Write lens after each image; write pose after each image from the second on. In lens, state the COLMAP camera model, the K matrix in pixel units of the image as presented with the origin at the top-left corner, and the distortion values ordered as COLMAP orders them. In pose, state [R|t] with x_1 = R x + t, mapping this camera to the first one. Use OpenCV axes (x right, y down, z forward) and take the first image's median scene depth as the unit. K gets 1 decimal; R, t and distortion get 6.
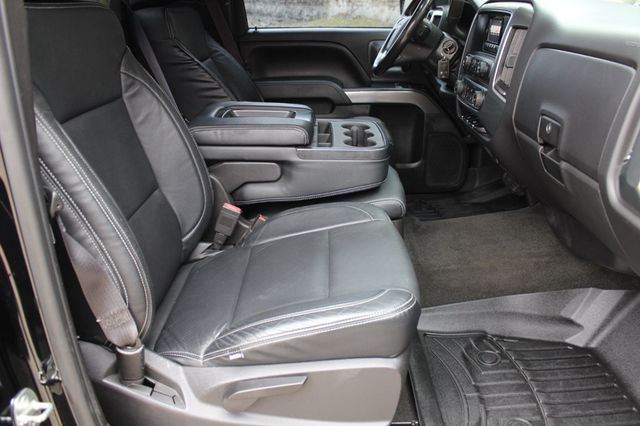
lens RADIAL K [[543.2, 0, 319.4], [0, 543.2, 213.9], [0, 0, 1]] dist [-0.129677, 0.065105]
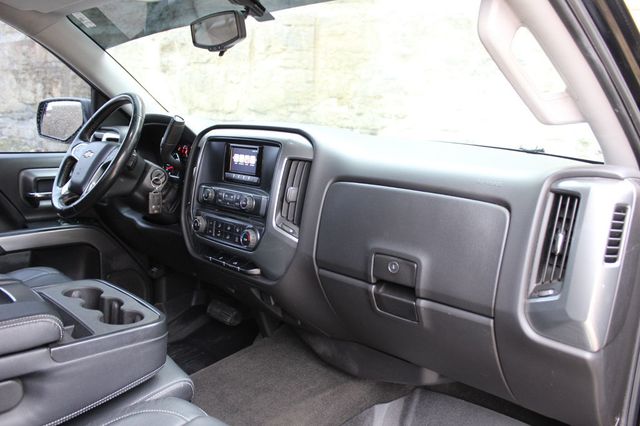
lens RADIAL K [[543.2, 0, 322.5], [0, 543.2, 208.4], [0, 0, 1]] dist [-0.129677, 0.065105]
pose [[0.681791, -0.087091, 0.726345, -0.254233], [0.229105, 0.968360, -0.098942, -0.143460], [-0.694746, 0.233867, 0.680172, 0.292301]]
